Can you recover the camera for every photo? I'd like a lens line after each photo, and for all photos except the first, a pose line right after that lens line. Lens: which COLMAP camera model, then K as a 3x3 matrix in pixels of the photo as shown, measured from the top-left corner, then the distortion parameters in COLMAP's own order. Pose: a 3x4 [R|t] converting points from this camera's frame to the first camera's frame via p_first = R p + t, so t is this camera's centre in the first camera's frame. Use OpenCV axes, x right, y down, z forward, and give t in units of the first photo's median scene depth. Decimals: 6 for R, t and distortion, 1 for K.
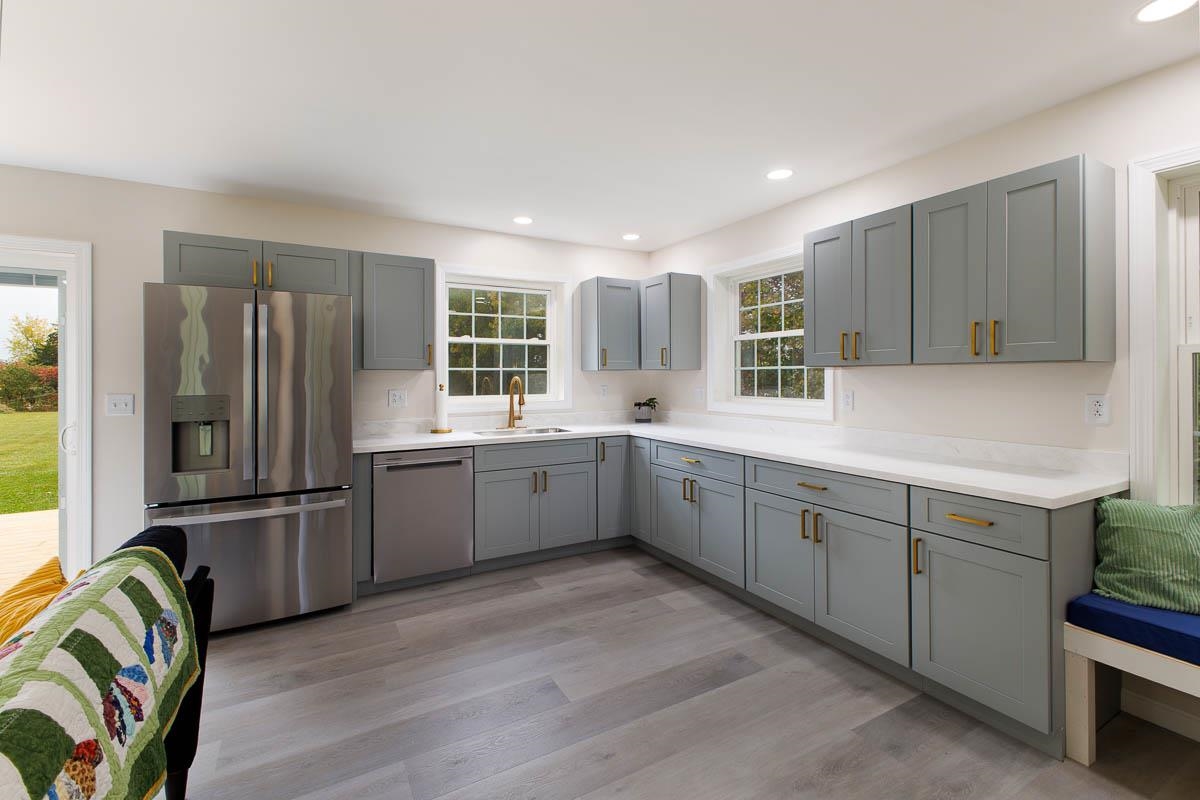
lens RADIAL K [[523.1, 0, 598.3], [0, 523.1, 375.0], [0, 0, 1]] dist [0.006186, -0.000452]
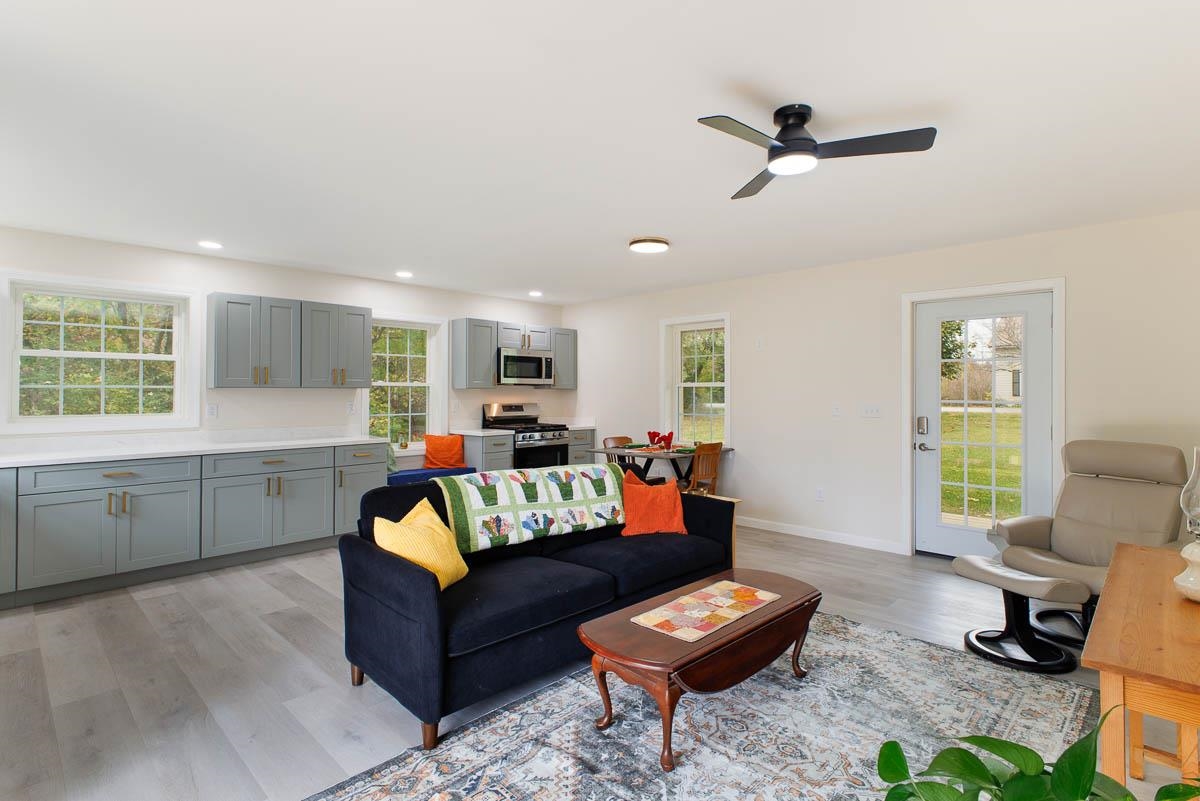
lens RADIAL K [[586.6, 0, 627.5], [0, 586.6, 375.5], [0, 0, 1]] dist [0.009912, 0.000257]
pose [[-0.300511, 0.031596, 0.953255, -1.372761], [0.001146, 0.999462, -0.032766, 0.004450], [-0.953778, -0.008754, -0.300386, 0.411149]]
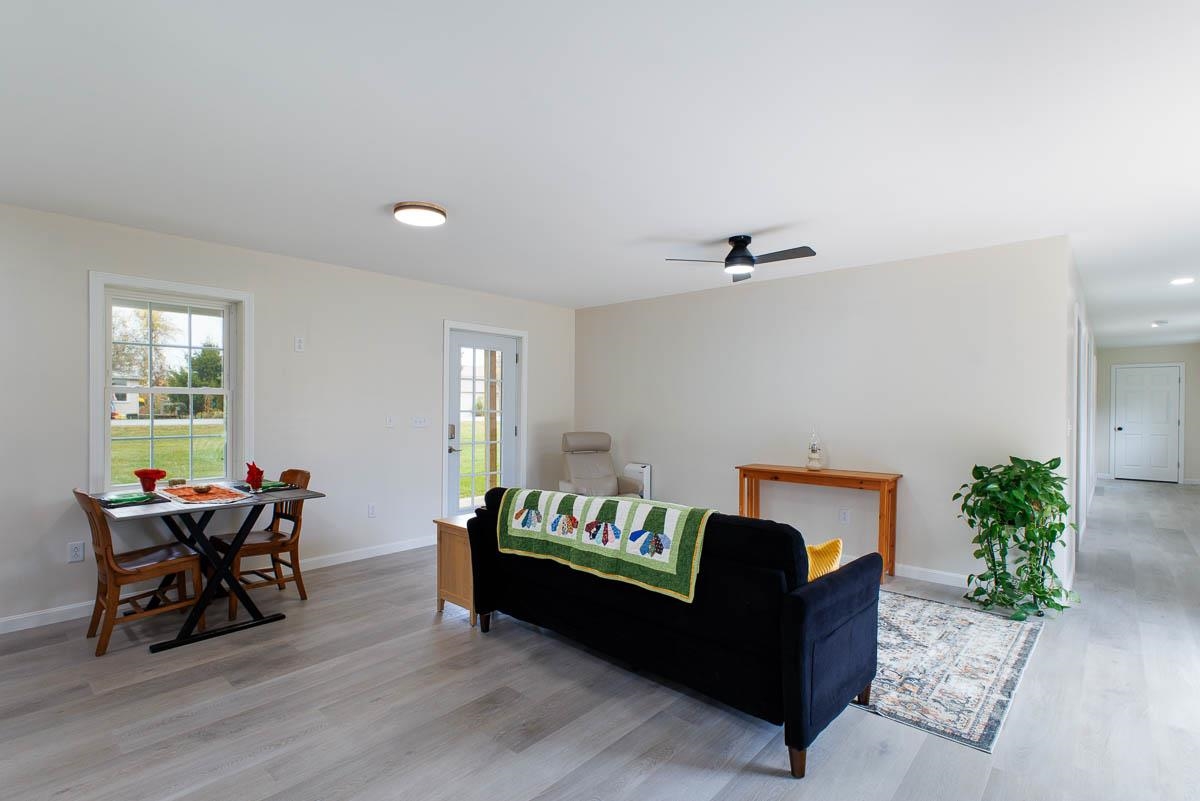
lens RADIAL K [[588.9, 0, 571.1], [0, 588.9, 393.2], [0, 0, 1]] dist [0.016406, -0.000355]
pose [[-0.954599, -0.002425, -0.297883, 0.031751], [0.003462, 0.999809, -0.019235, 0.000953], [0.297873, -0.019393, -0.954408, 1.102261]]
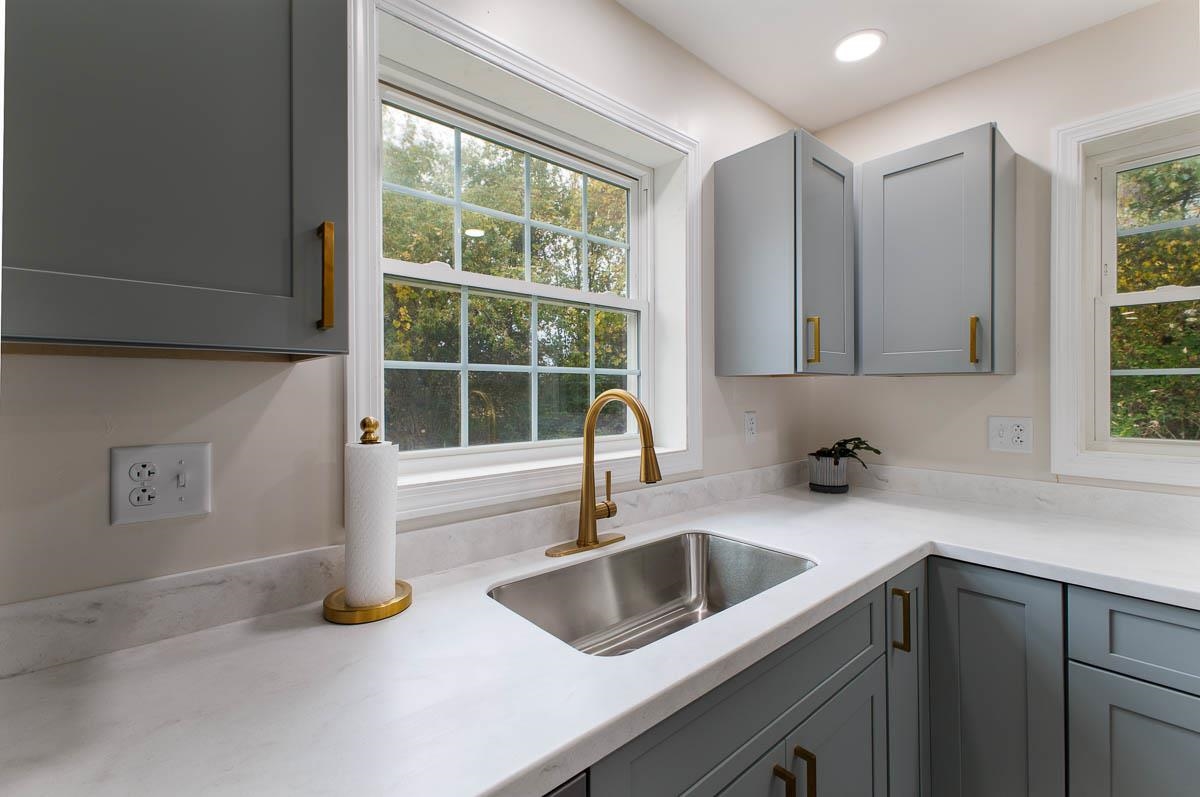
lens RADIAL K [[510.2, 0, 600.0], [0, 510.2, 398.5], [0, 0, 1]] dist [0.001014, -0.000003]
pose [[0.978601, 0.000621, 0.205764, -0.299652], [-0.004393, 0.999831, 0.017878, 0.004642], [-0.205718, -0.018400, 0.978438, 0.911875]]
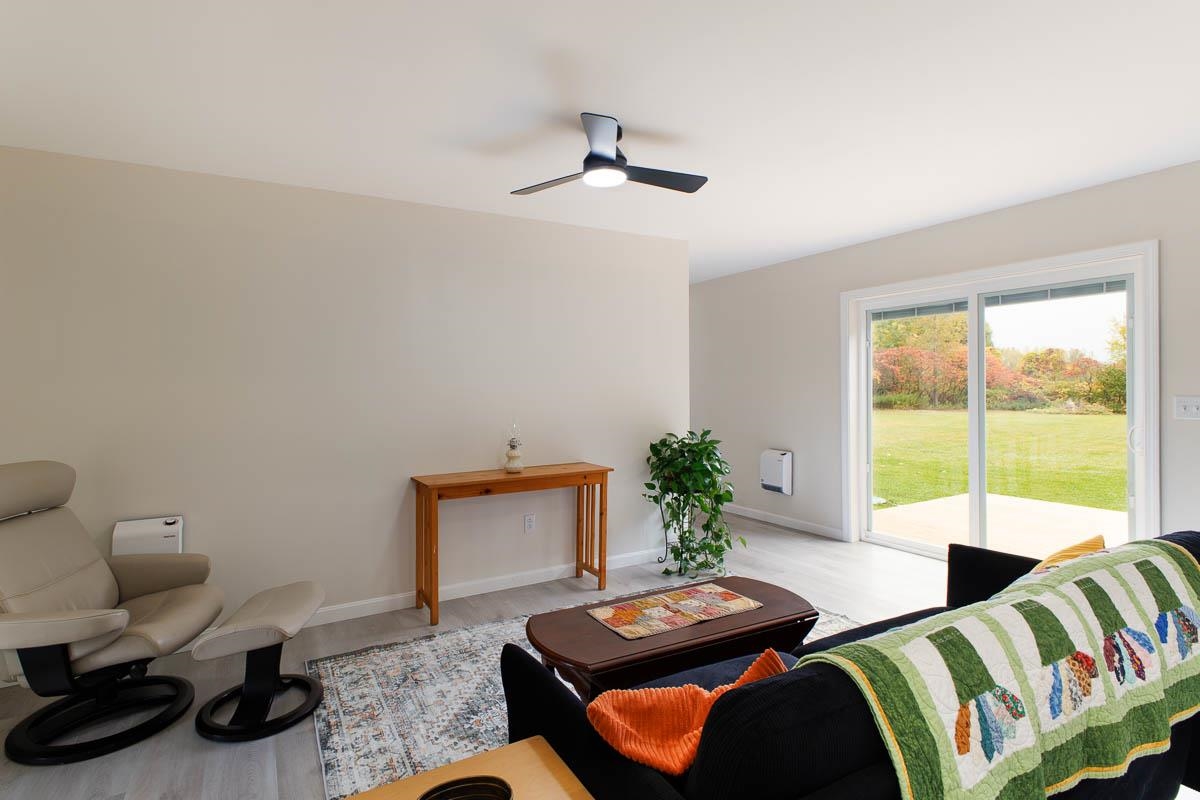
lens RADIAL K [[588.9, 0, 571.1], [0, 588.9, 392.7], [0, 0, 1]] dist [0.016406, -0.000355]
pose [[-0.006855, 0.014311, -0.999874, 0.130656], [0.012283, 0.999823, 0.014226, 0.001958], [0.999901, -0.012184, -0.007029, -0.066079]]
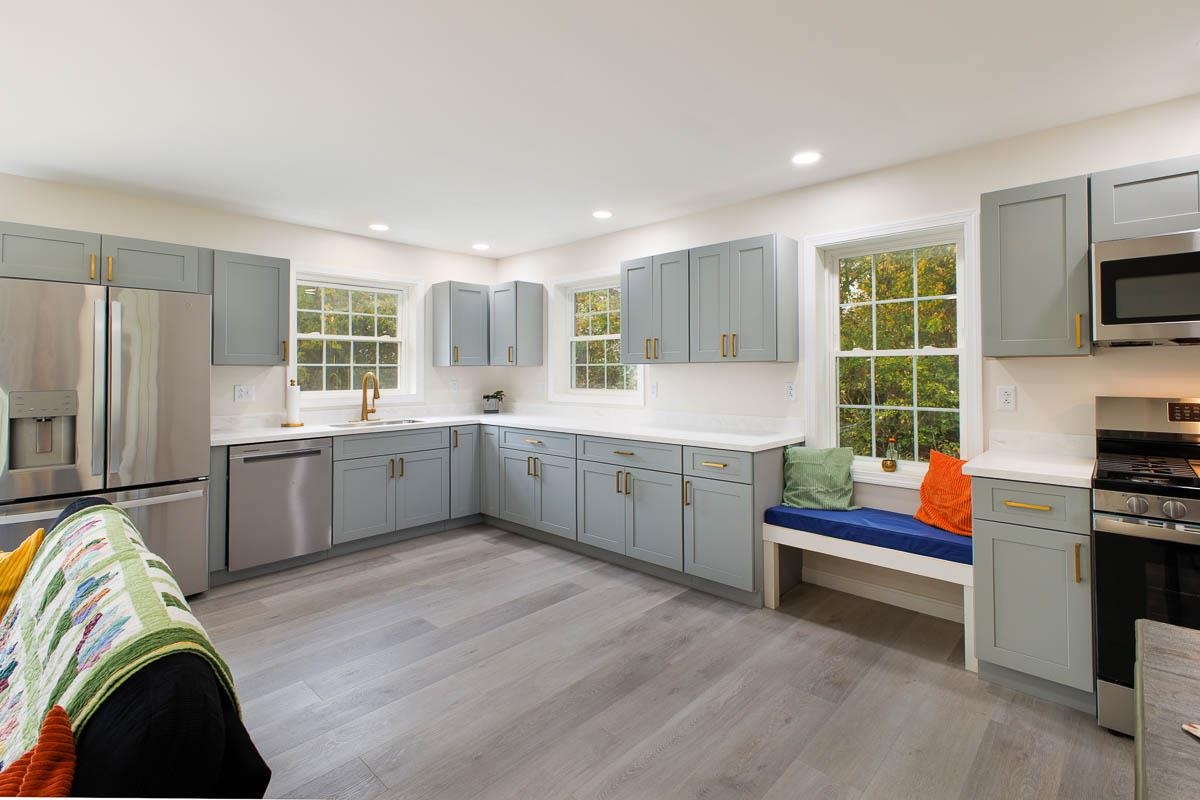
lens RADIAL K [[553.7, 0, 608.2], [0, 553.7, 361.0], [0, 0, 1]] dist [0.004728, 0.000044]
pose [[0.952891, 0.004921, 0.303274, -0.050104], [0.000413, 0.999846, -0.017522, 0.001381], [-0.303314, 0.016822, 0.952742, -0.281916]]
